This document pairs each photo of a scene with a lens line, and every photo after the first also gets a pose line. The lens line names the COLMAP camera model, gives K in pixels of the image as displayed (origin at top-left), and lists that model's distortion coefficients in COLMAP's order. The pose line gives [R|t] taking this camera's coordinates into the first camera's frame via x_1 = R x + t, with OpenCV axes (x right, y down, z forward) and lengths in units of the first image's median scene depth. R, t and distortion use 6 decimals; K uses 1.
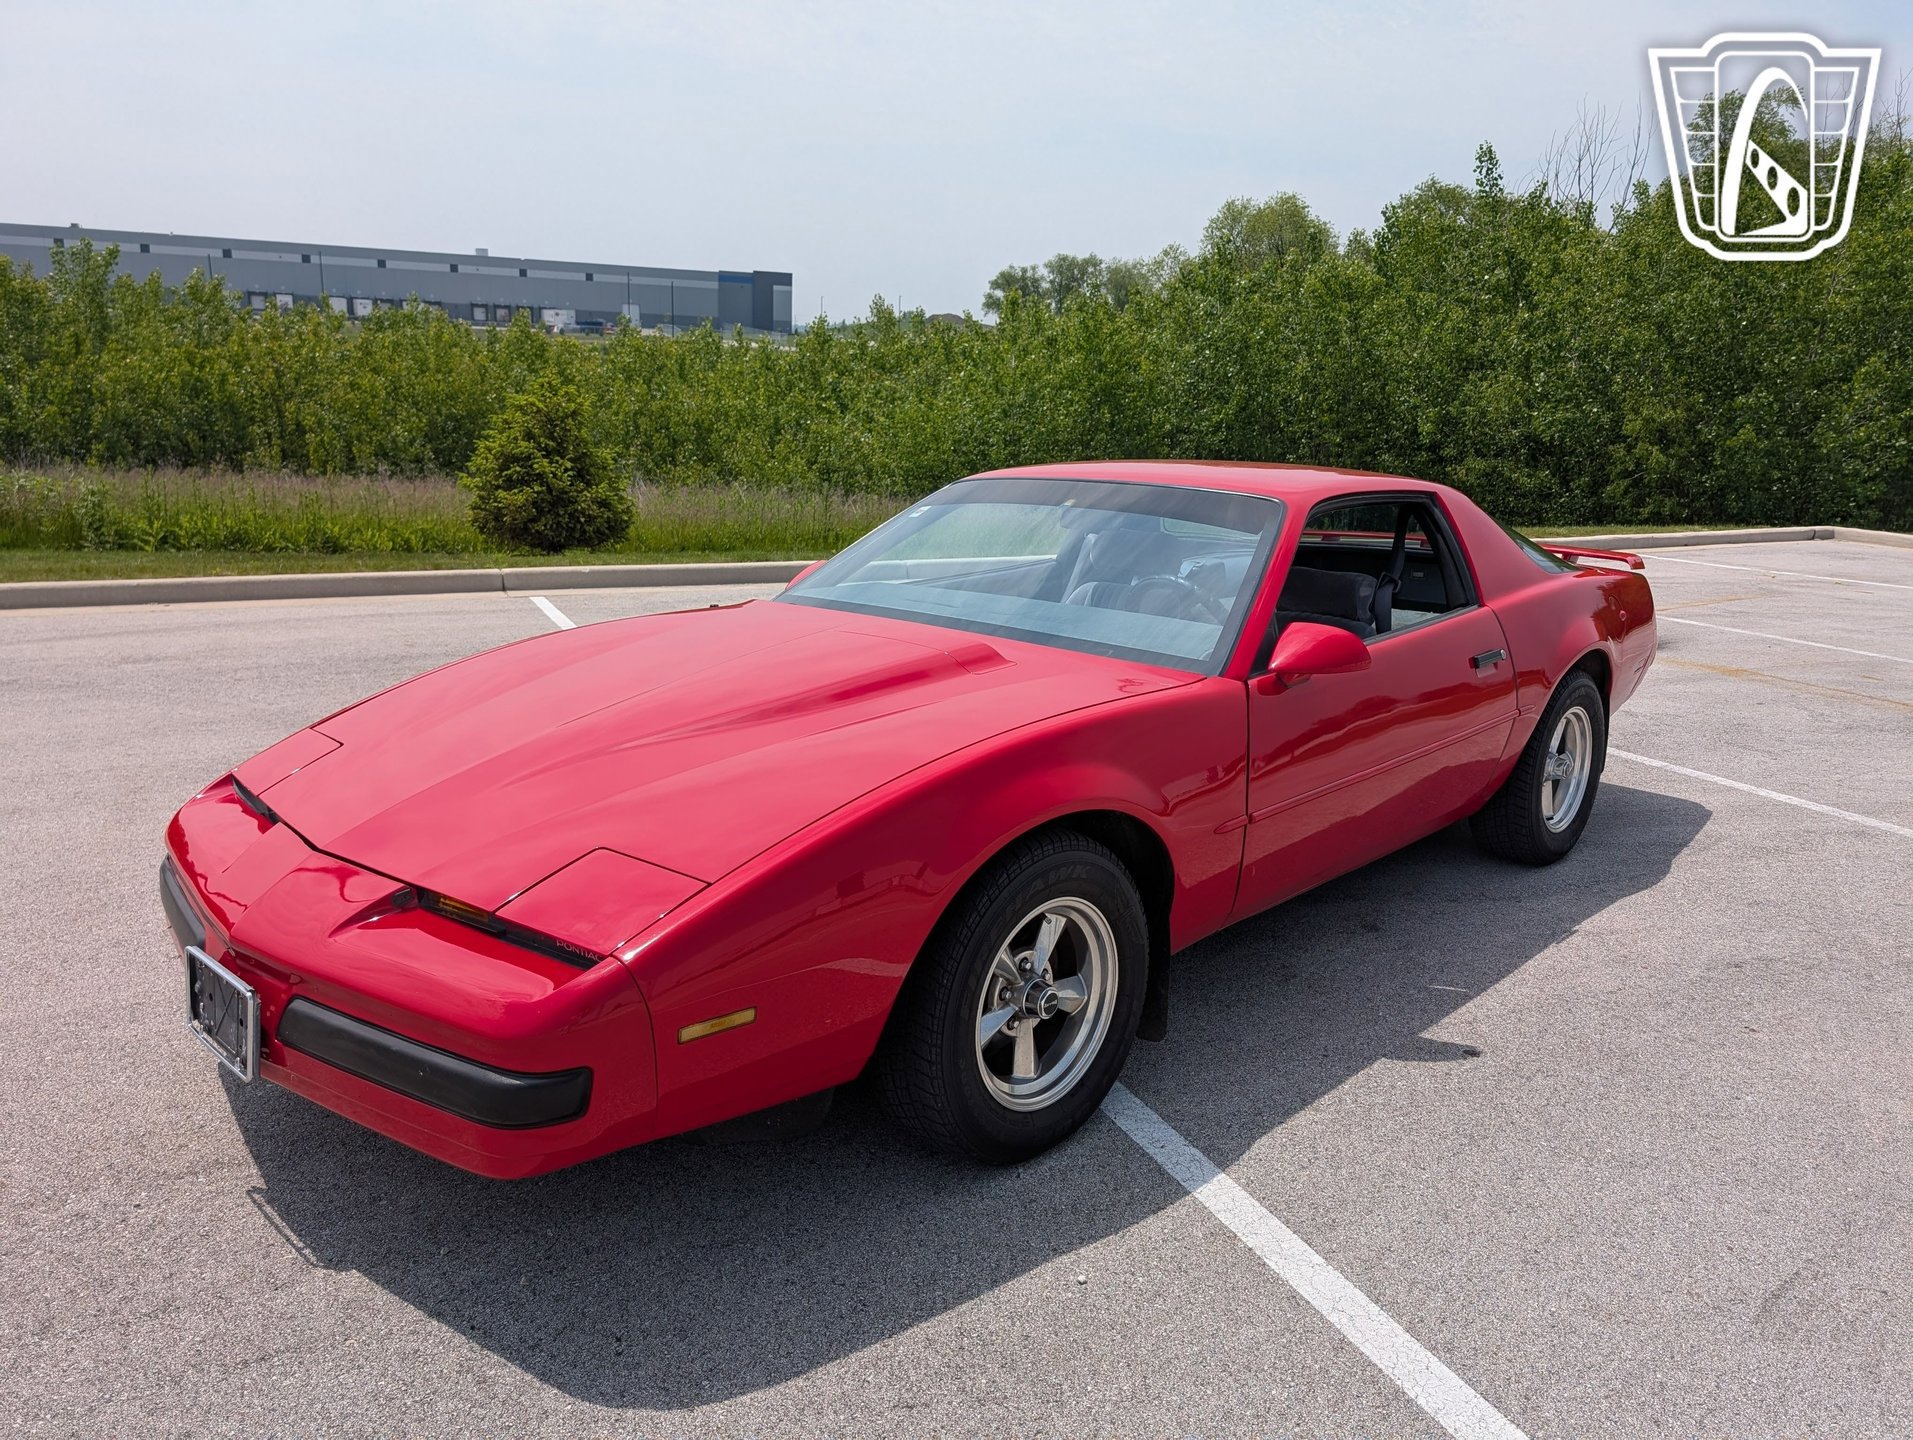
lens RADIAL K [[1392.0, 0, 1015.2], [0, 1392.0, 712.9], [0, 0, 1]] dist [0.011424, -0.004406]
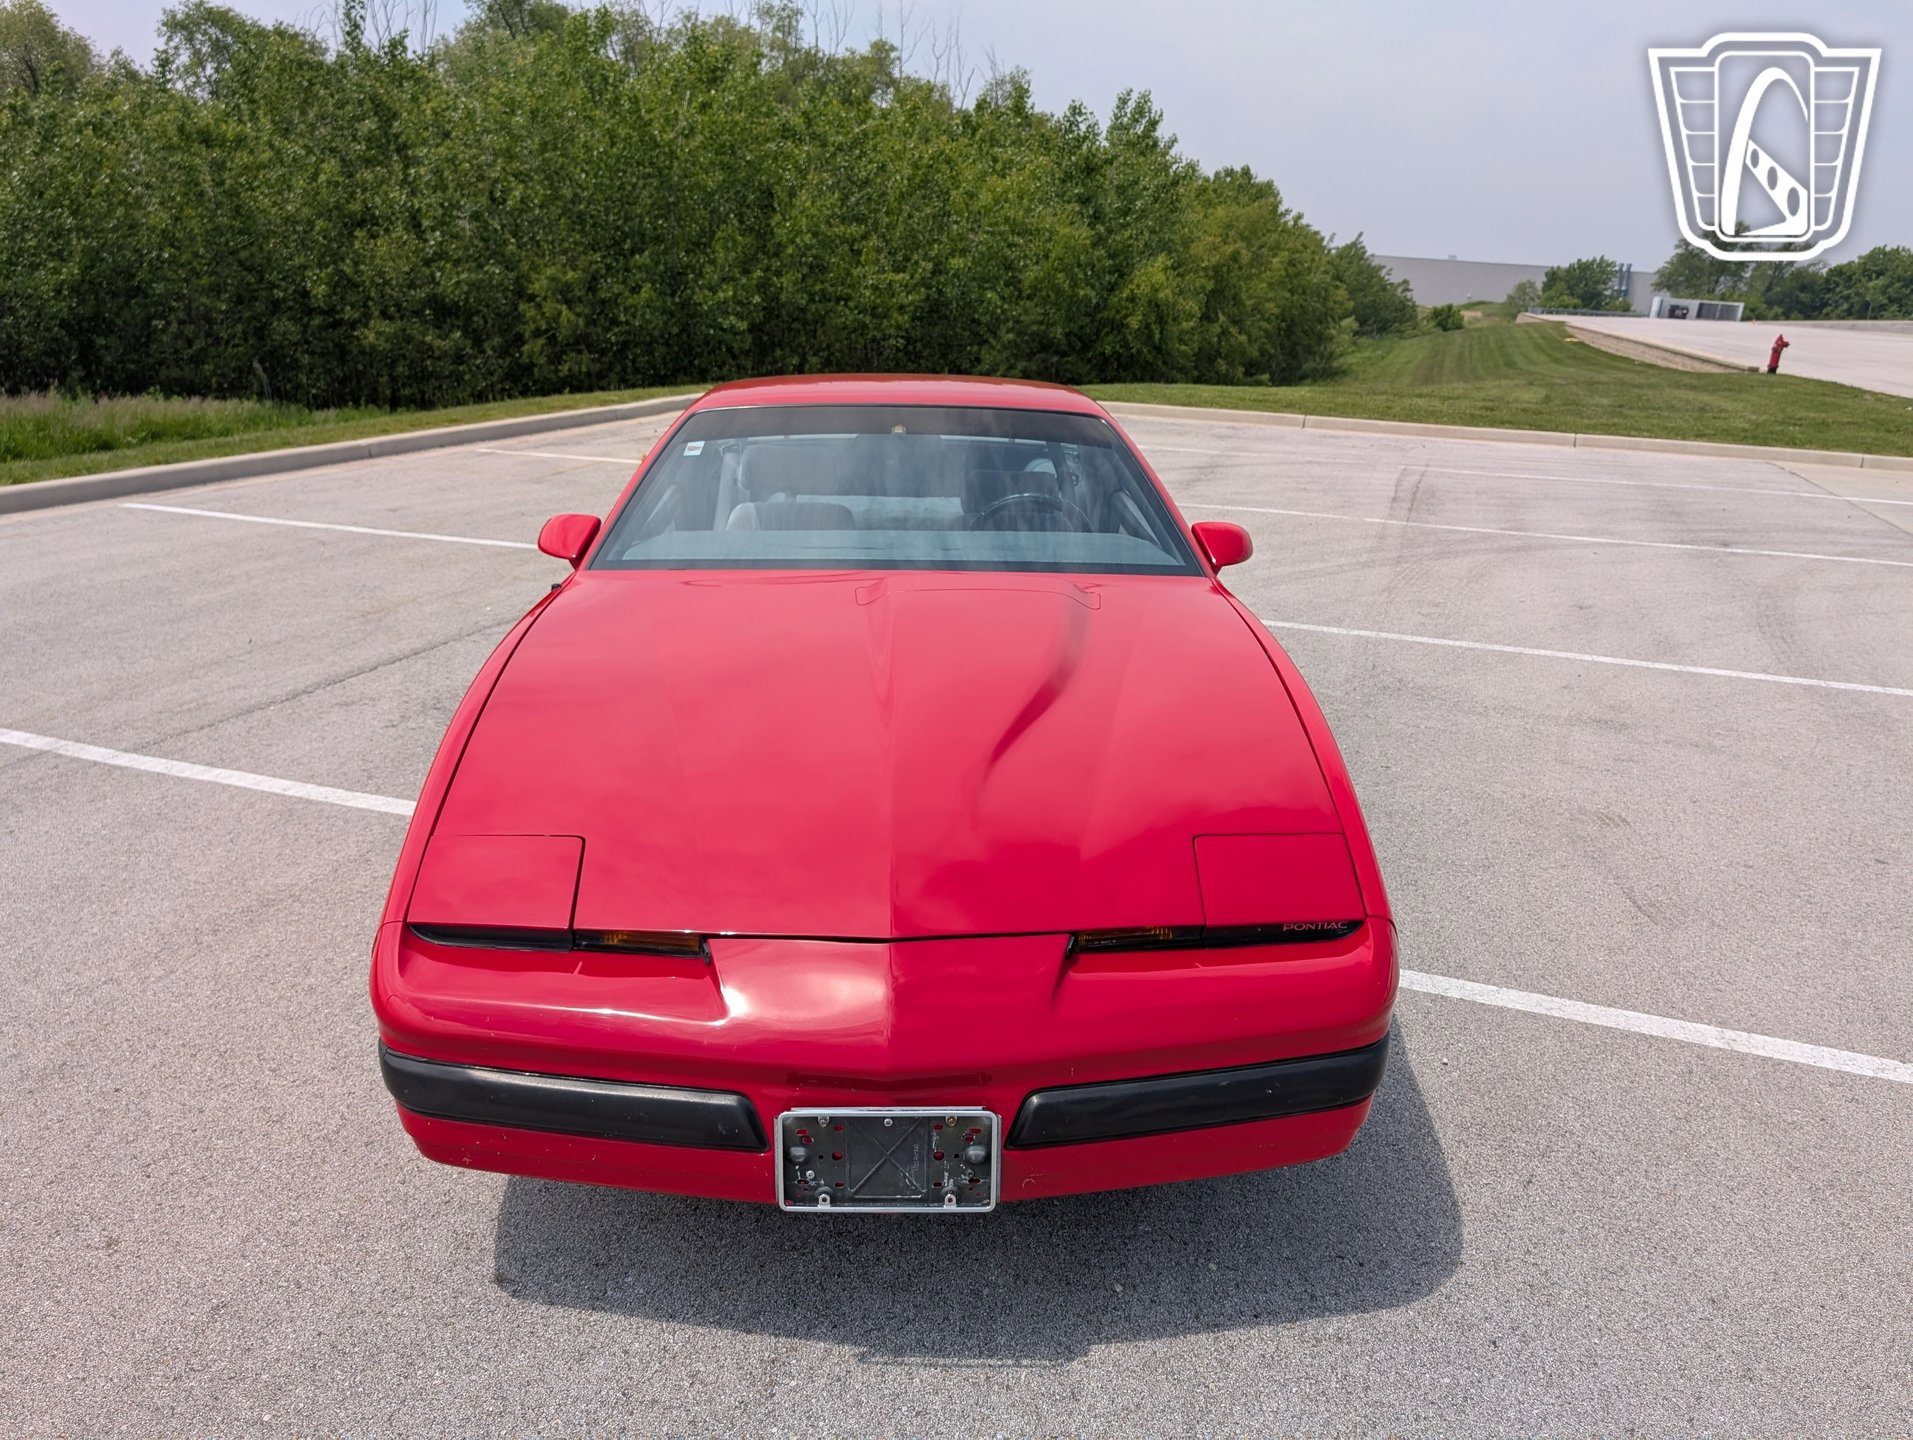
lens RADIAL K [[1377.2, 0, 956.5], [0, 1377.2, 720.0], [0, 0, 1]] dist [0.015010, -0.012517]
pose [[0.716201, -0.220087, 0.662282, -0.850414], [0.147717, 0.975278, 0.164357, -0.138346], [-0.682082, -0.019882, 0.731005, 0.321670]]
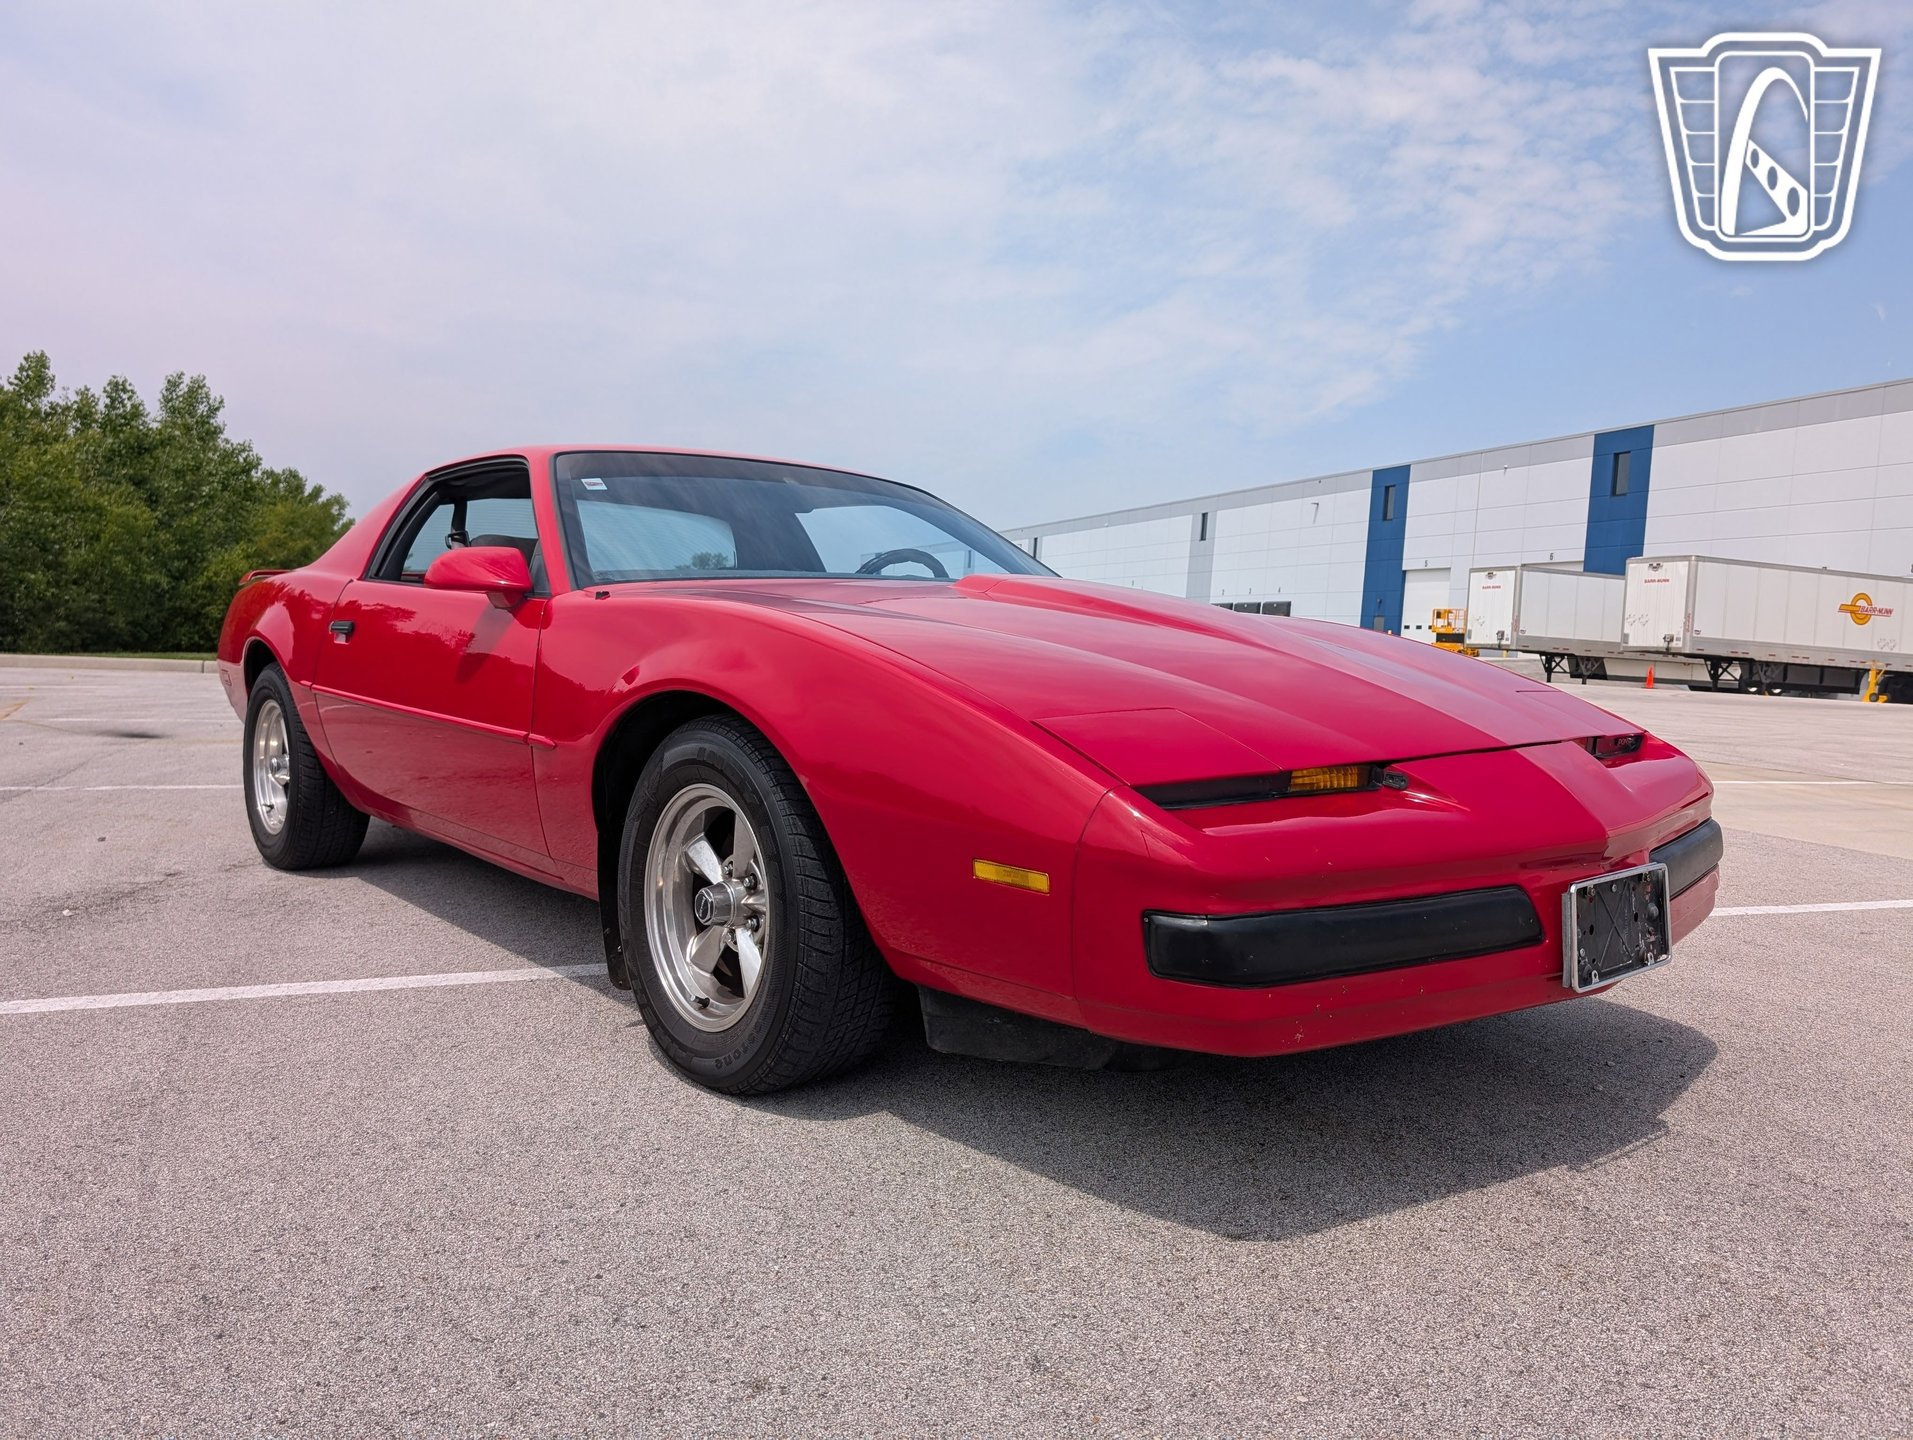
lens RADIAL K [[1373.1, 0, 994.8], [0, 1373.1, 690.8], [0, 0, 1]] dist [0.019079, -0.017751]
pose [[0.104603, -0.068939, 0.992122, -1.197964], [0.193279, 0.979983, 0.047718, -0.027456], [-0.975552, 0.186764, 0.115834, 1.043789]]
